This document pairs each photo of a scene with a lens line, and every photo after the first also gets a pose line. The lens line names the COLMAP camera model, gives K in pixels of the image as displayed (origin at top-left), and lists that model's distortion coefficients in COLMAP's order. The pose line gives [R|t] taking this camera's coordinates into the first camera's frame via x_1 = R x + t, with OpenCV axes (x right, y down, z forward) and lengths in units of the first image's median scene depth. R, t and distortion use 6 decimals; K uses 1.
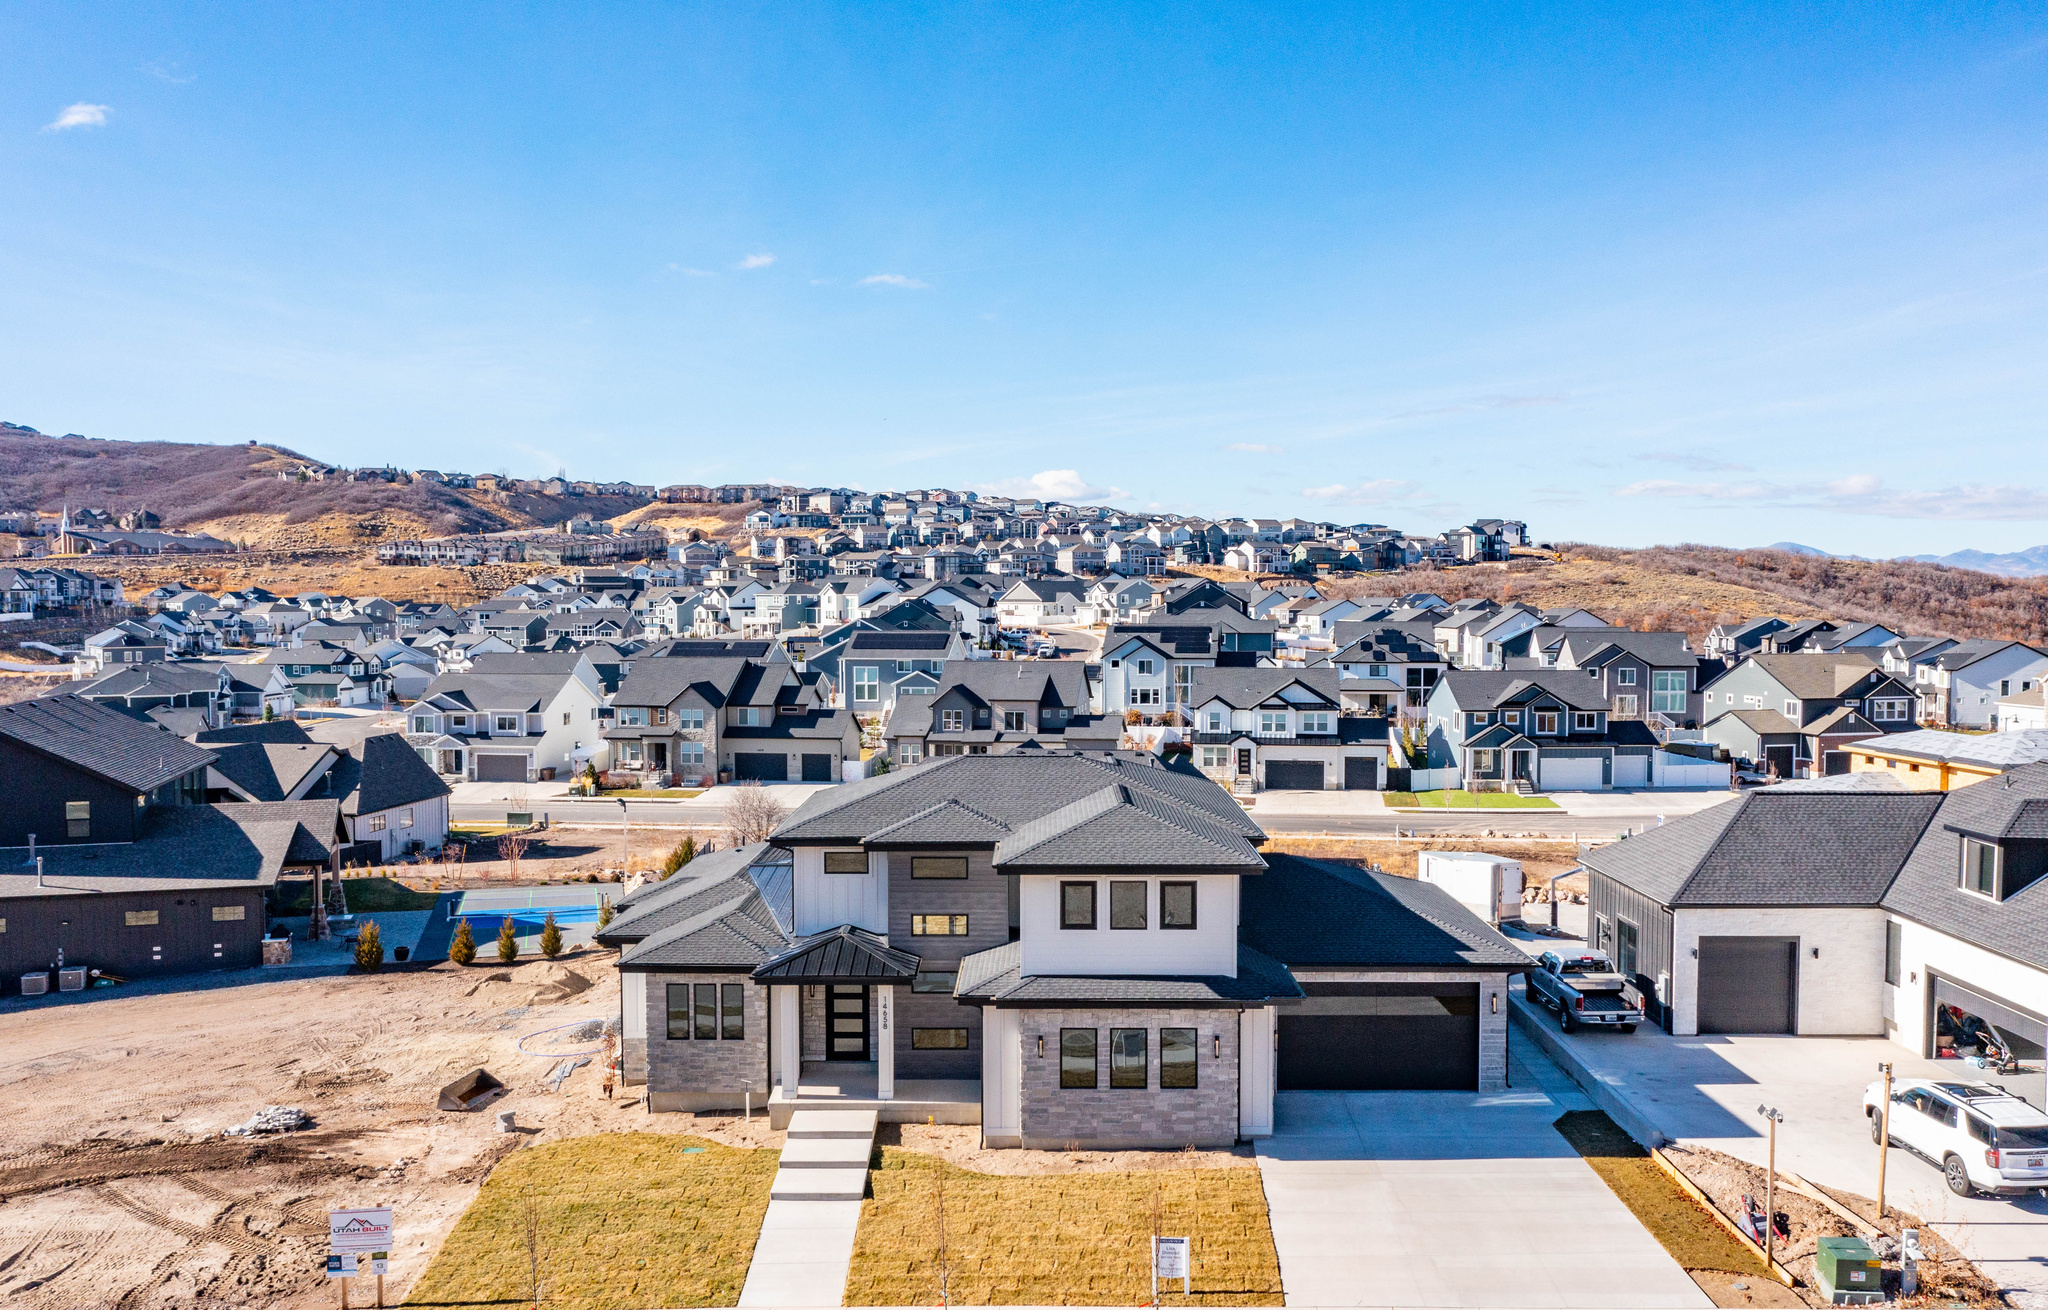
lens RADIAL K [[1676.3, 0, 1026.4], [0, 1676.3, 670.1], [0, 0, 1]] dist [0.003646, 0.003519]
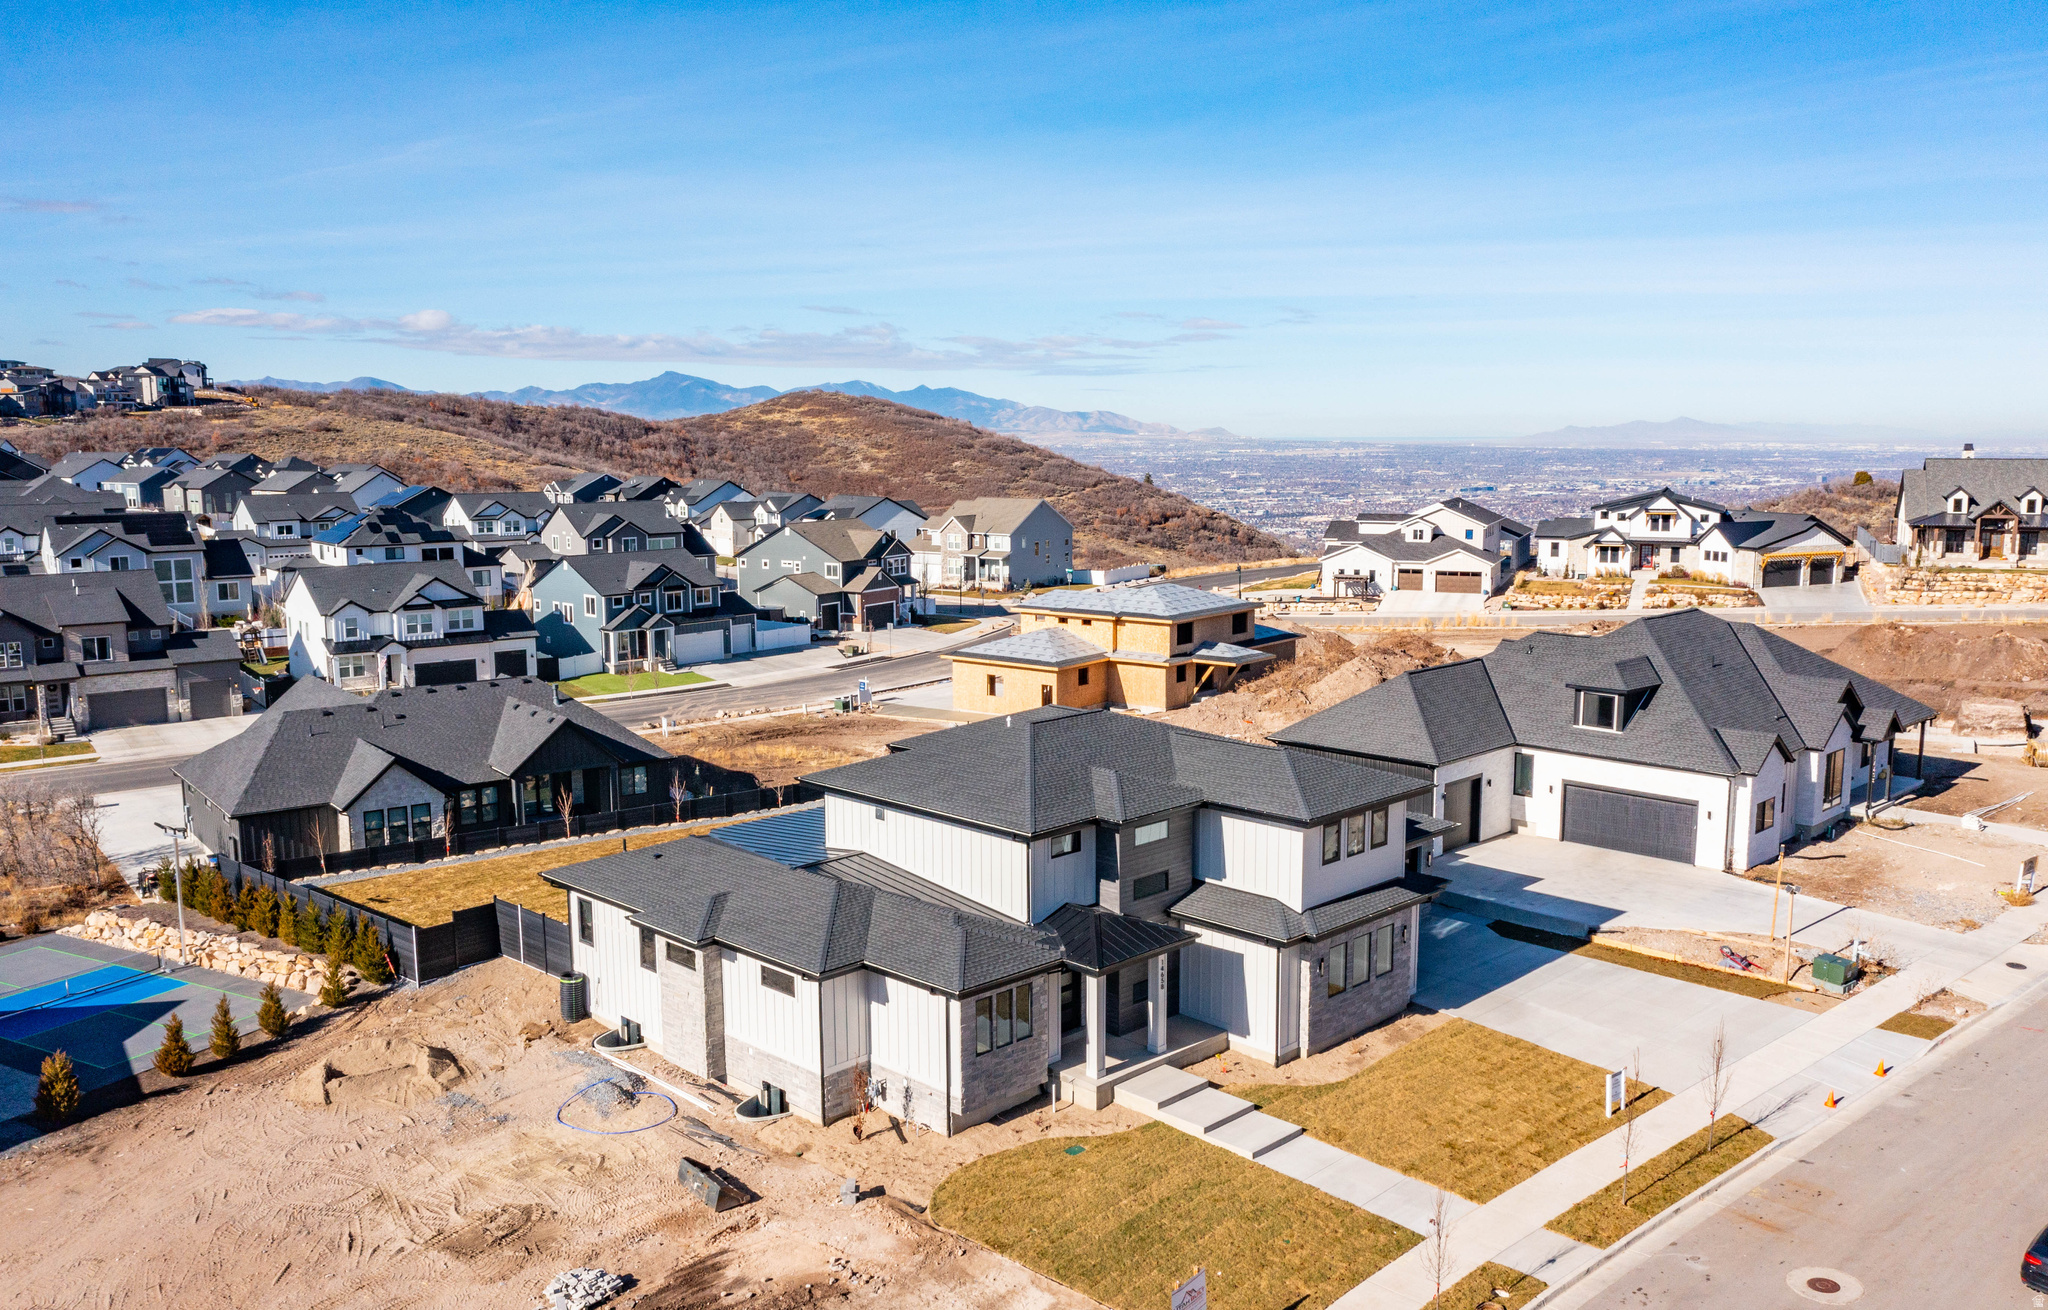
lens RADIAL K [[1676.3, 0, 1024.8], [0, 1676.3, 656.9], [0, 0, 1]] dist [0.003646, 0.003519]
pose [[0.699094, -0.103218, 0.707540, -0.265884], [0.039068, 0.993562, 0.106341, -0.034668], [-0.713961, -0.046700, 0.698626, 0.096595]]
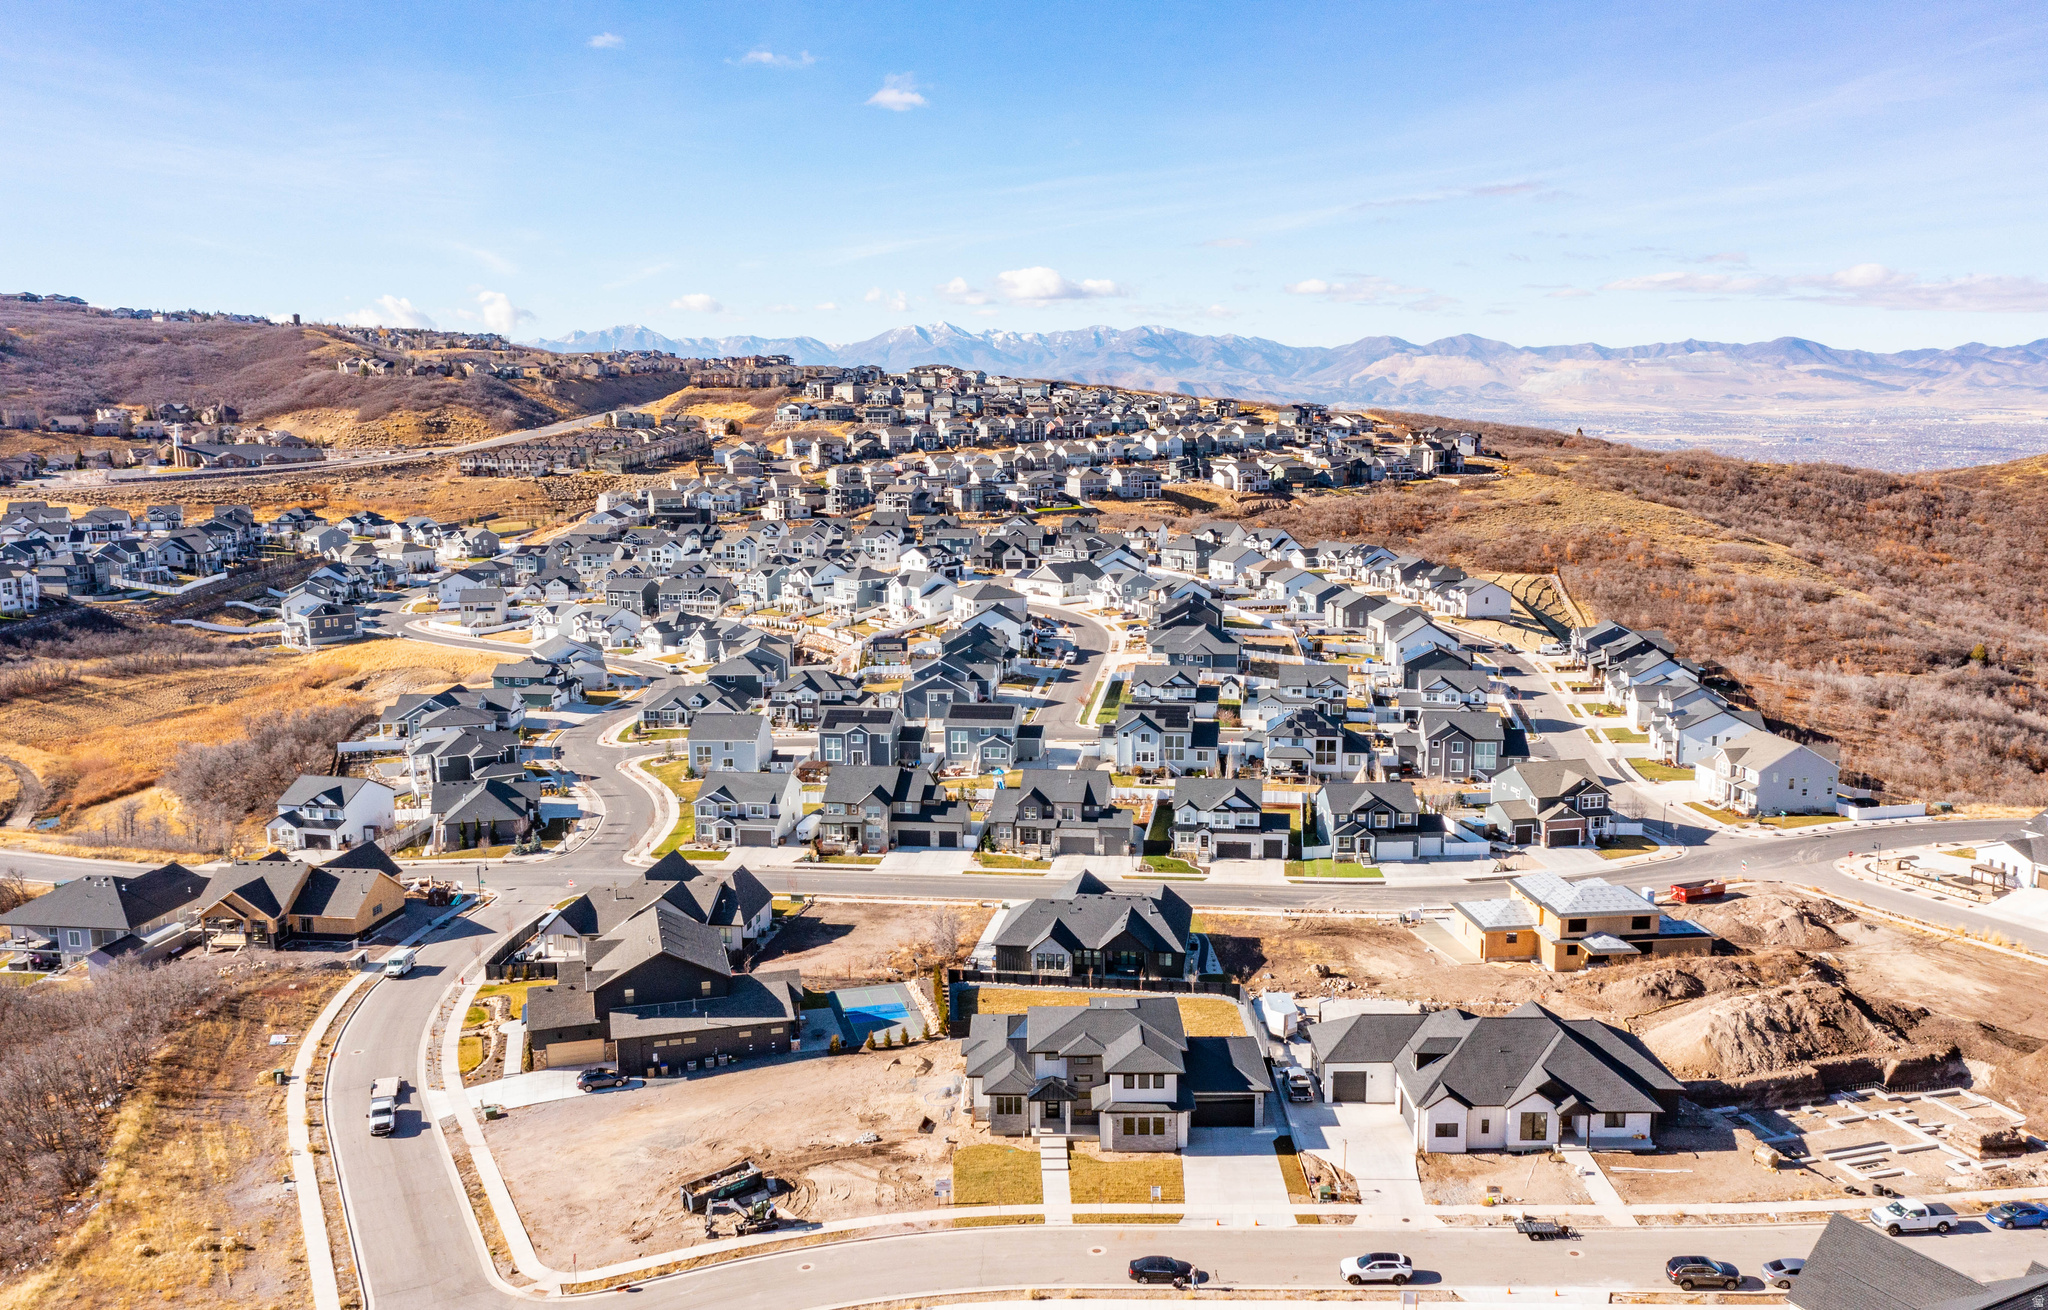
lens RADIAL K [[1676.3, 0, 1013.3], [0, 1676.3, 664.9], [0, 0, 1]] dist [0.003646, 0.003519]
pose [[0.999915, -0.011173, -0.006664, -0.047482], [0.011869, 0.993223, 0.115620, -0.304491], [0.005327, -0.115690, 0.993271, -0.629980]]
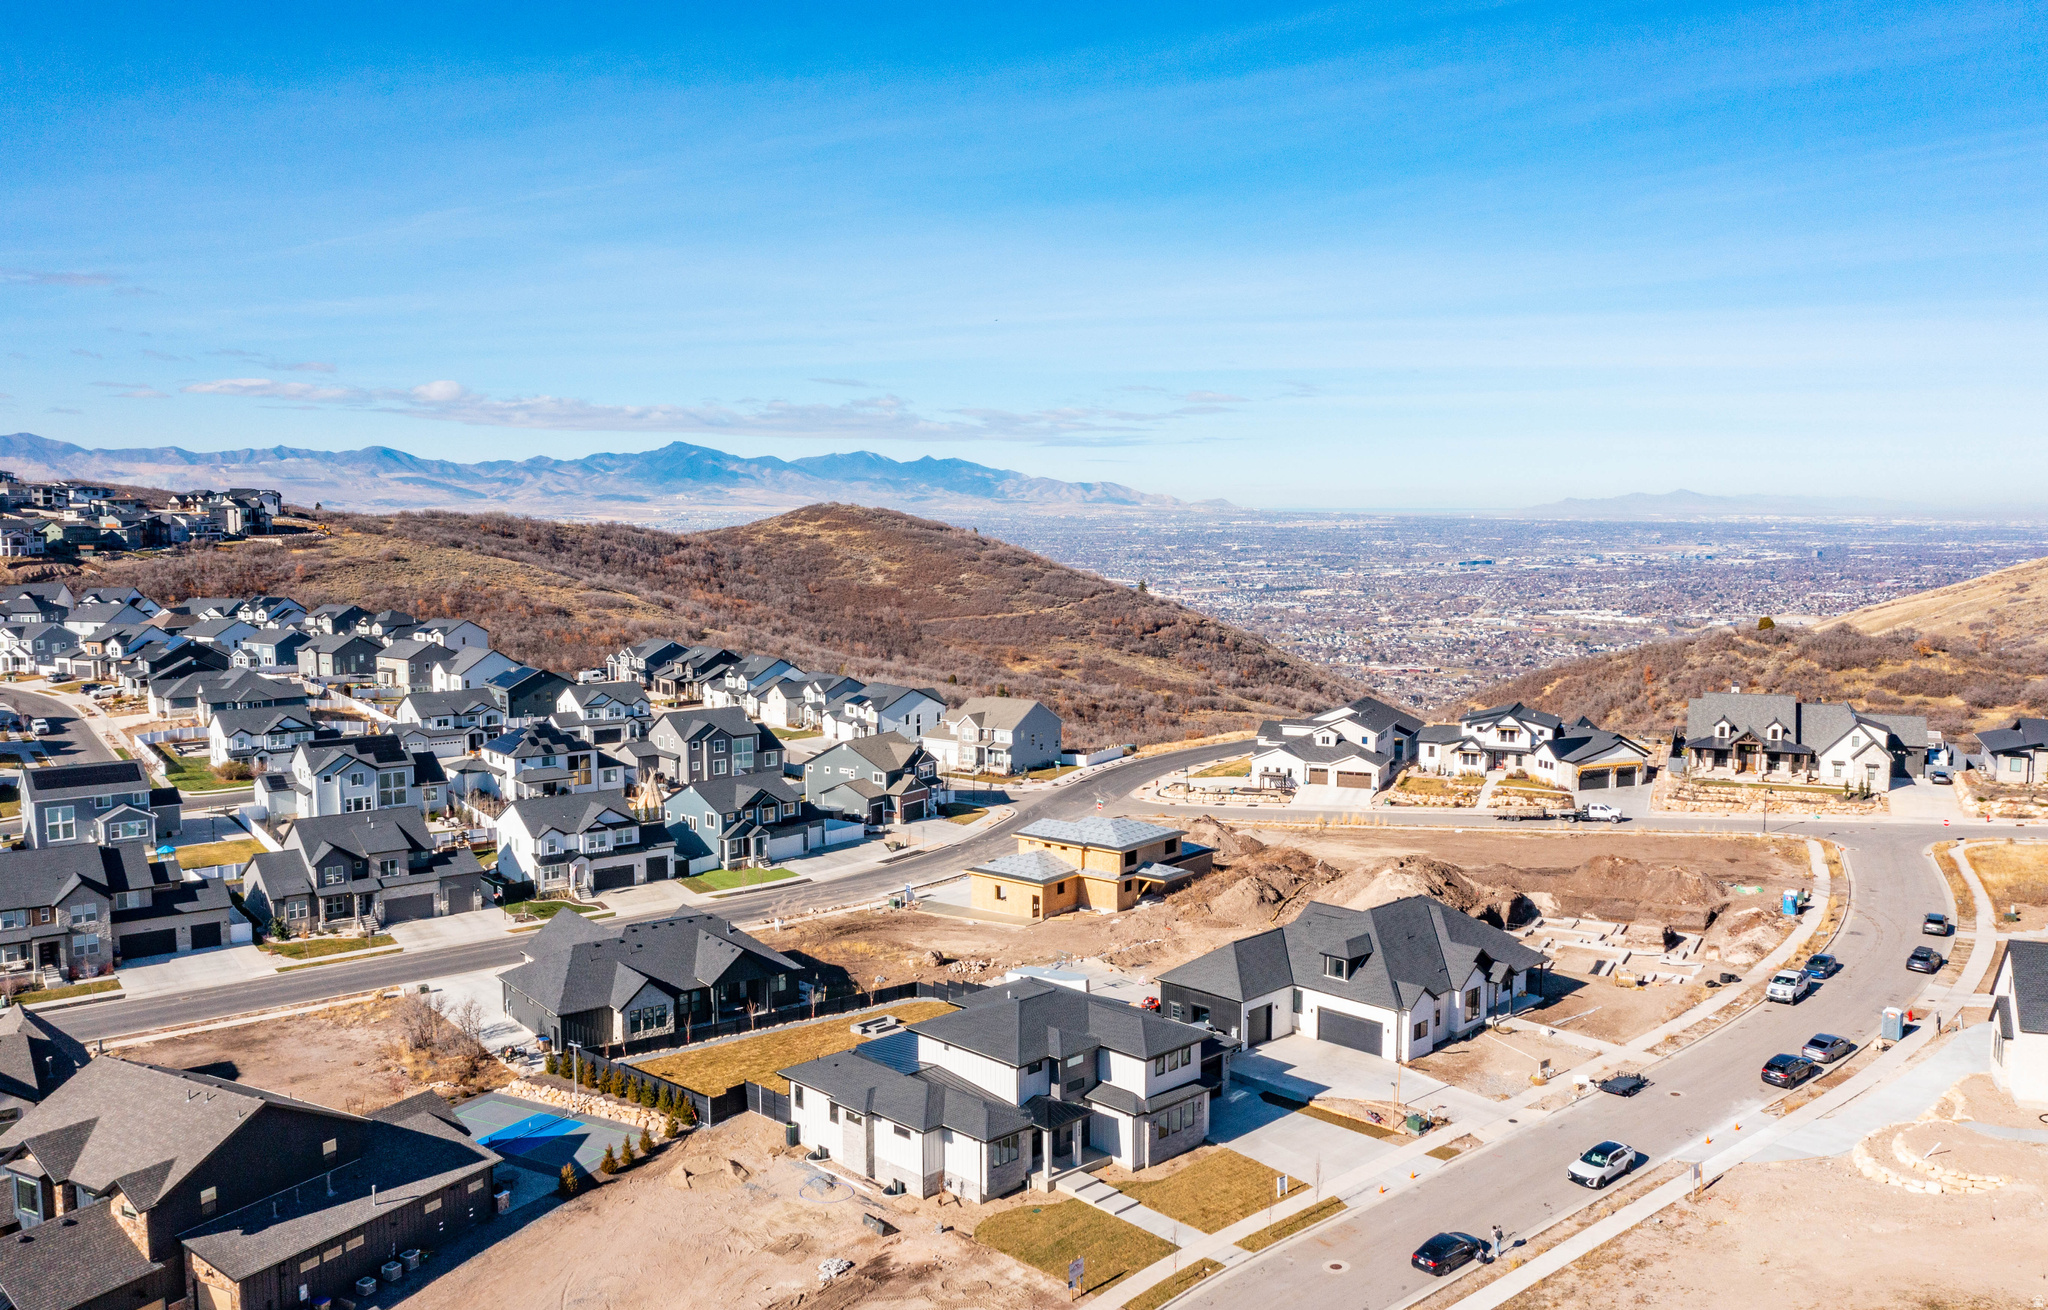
lens RADIAL K [[1676.3, 0, 1022.6], [0, 1676.3, 664.3], [0, 0, 1]] dist [0.003646, 0.003519]
pose [[0.701709, -0.076149, 0.708382, -0.520555], [0.036199, 0.996798, 0.071296, -0.181570], [-0.711543, -0.024386, 0.702219, -0.167329]]
